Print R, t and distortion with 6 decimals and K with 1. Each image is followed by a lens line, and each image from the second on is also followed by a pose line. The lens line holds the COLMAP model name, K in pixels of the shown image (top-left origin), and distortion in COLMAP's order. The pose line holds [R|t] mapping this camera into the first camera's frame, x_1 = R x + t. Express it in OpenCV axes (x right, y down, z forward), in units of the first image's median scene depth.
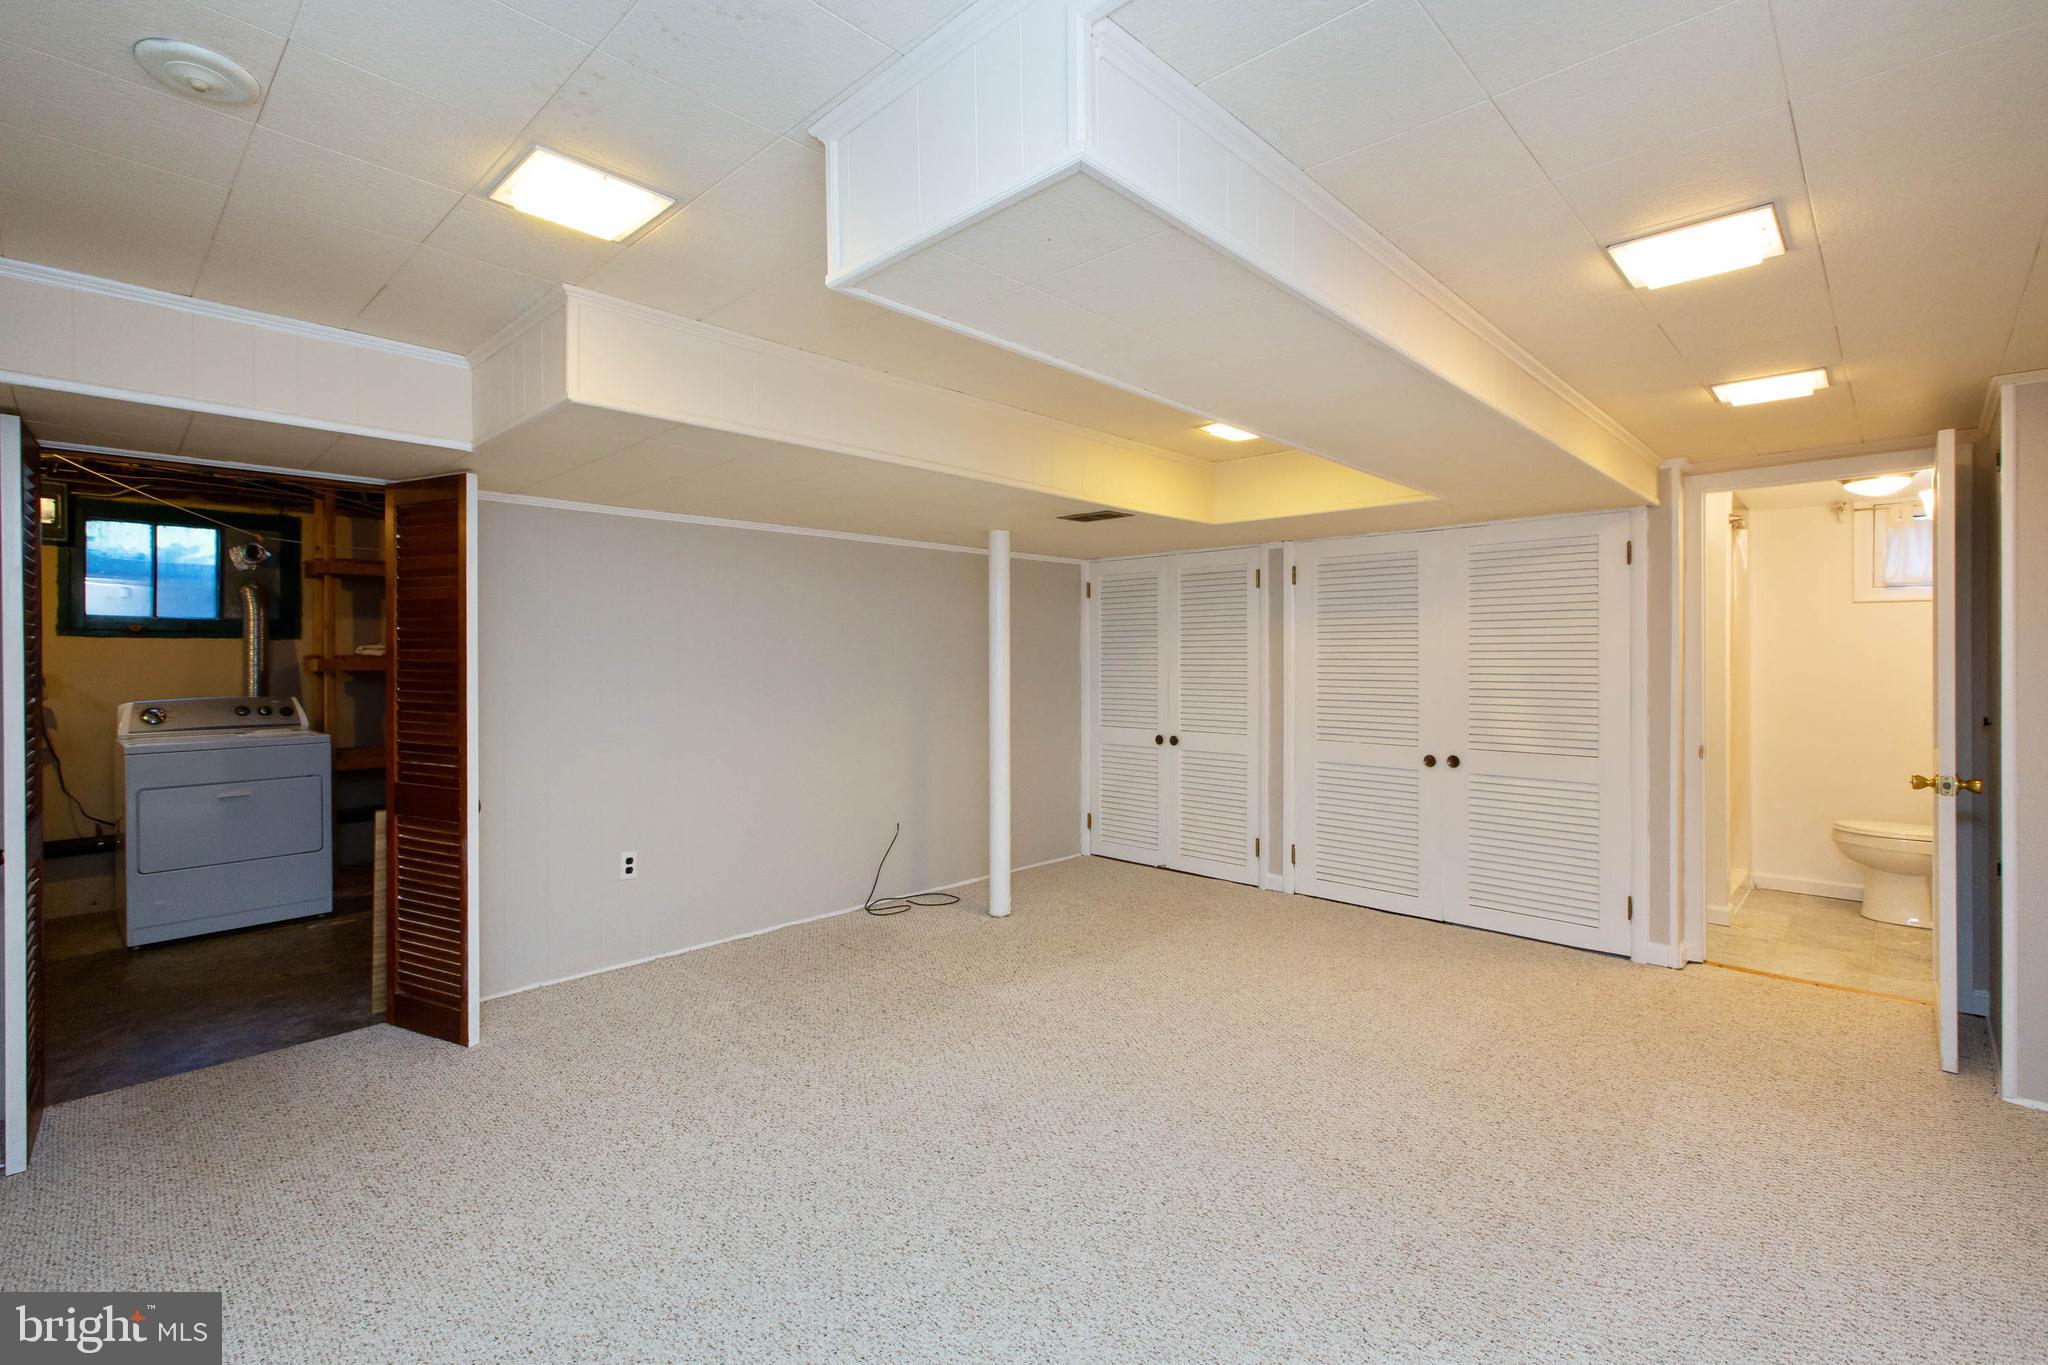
lens RADIAL K [[932.7, 0, 1038.1], [0, 932.7, 653.2], [0, 0, 1]] dist [-0.000189, 0.000296]
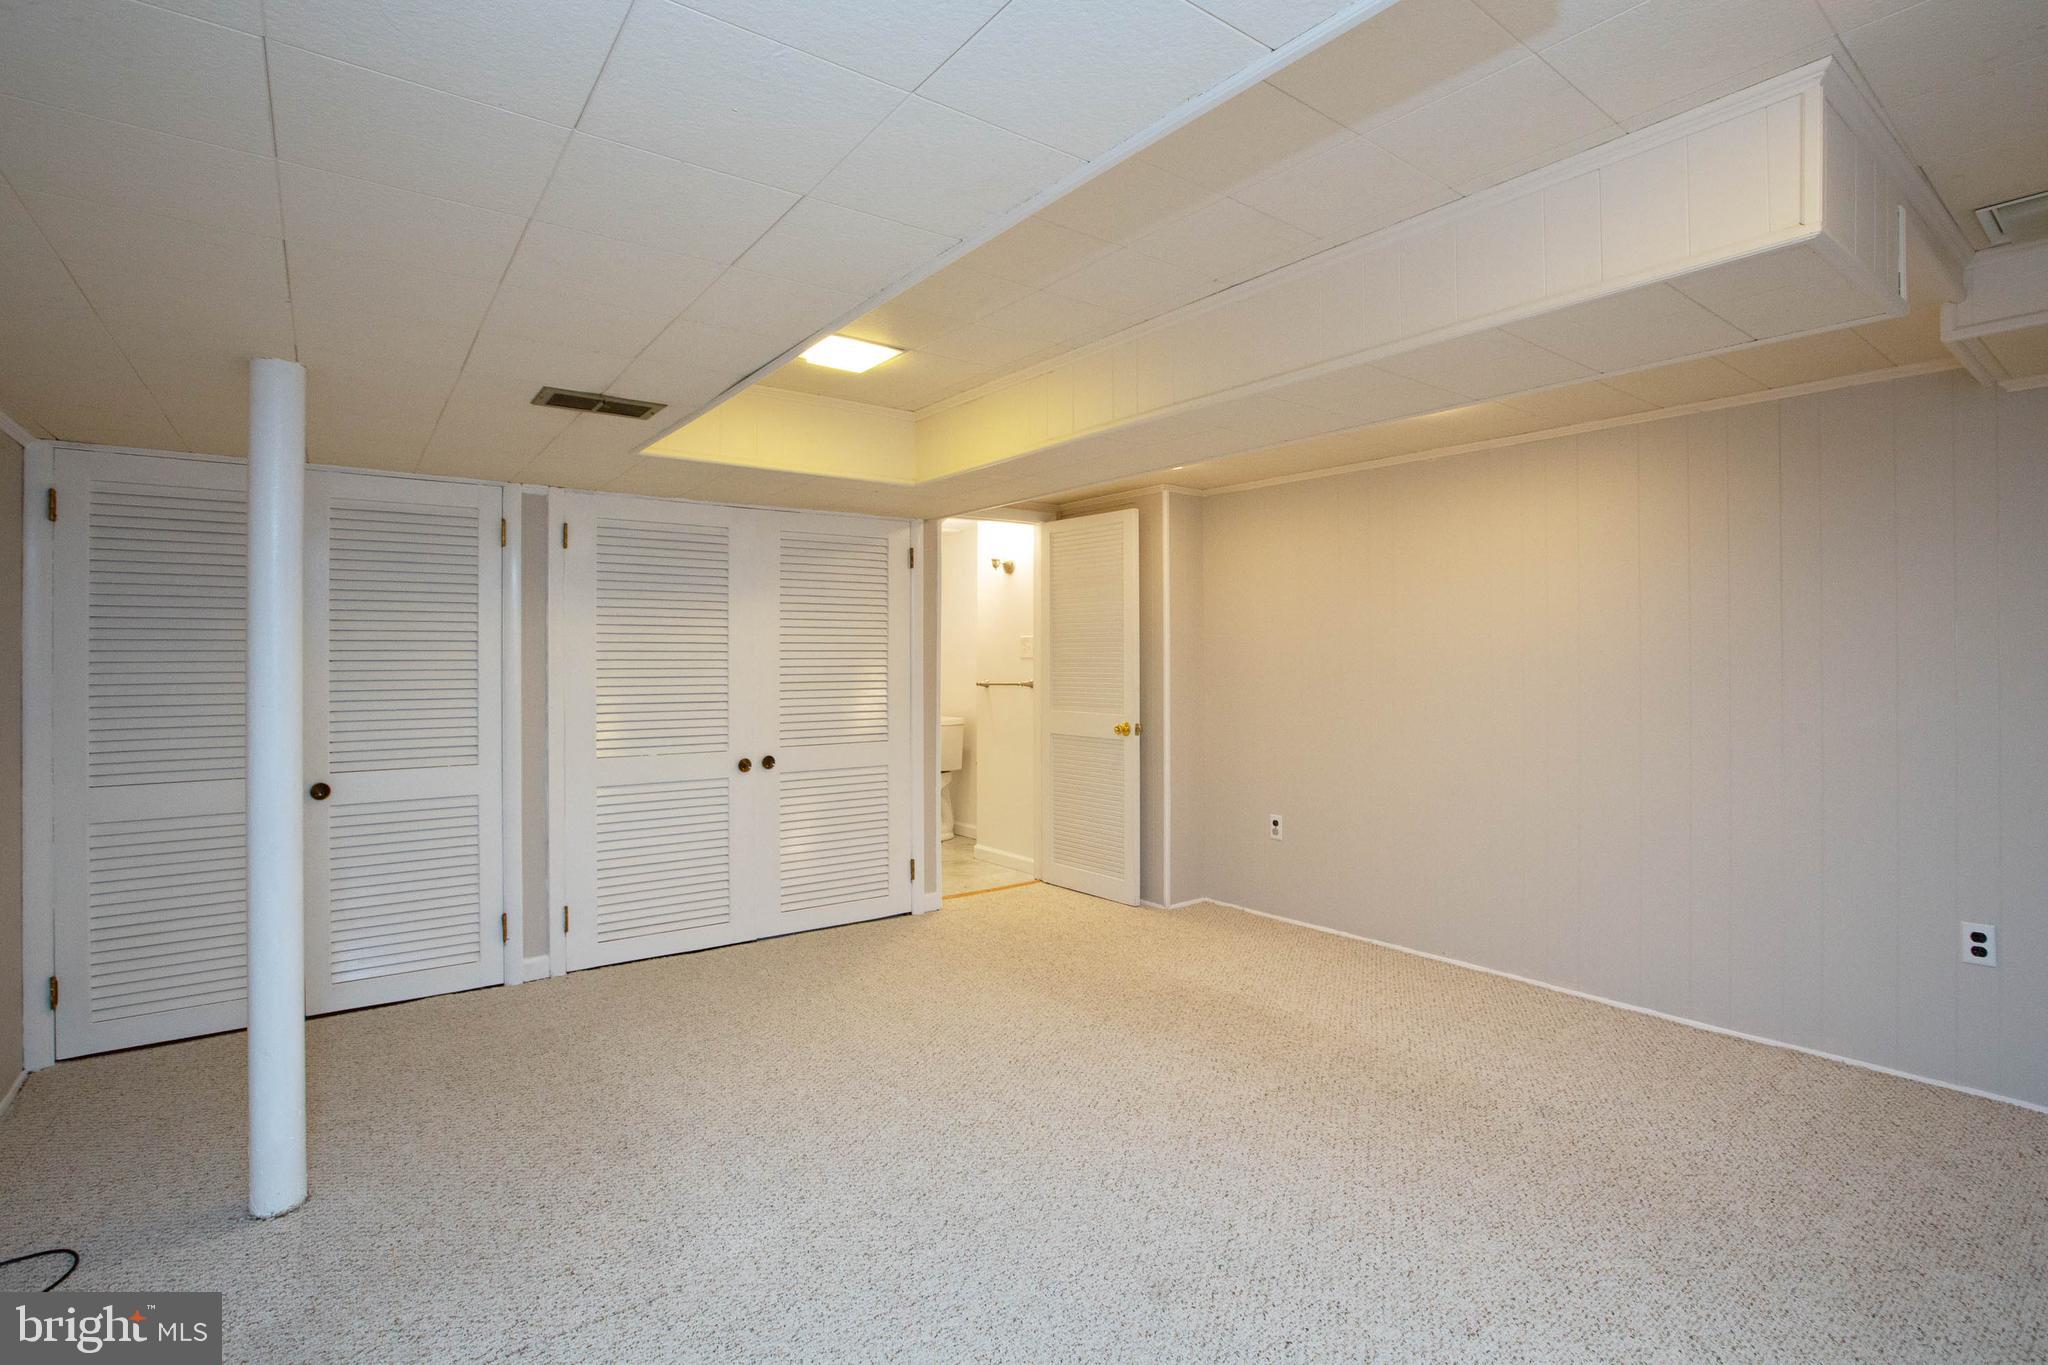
lens RADIAL K [[977.1, 0, 1030.7], [0, 977.1, 660.5], [0, 0, 1]] dist [-0.003956, -0.000075]
pose [[0.180536, -0.003095, 0.983563, -0.453631], [-0.001244, 0.999994, 0.003375, 0.011864], [-0.983568, -0.001833, 0.180531, 0.564115]]
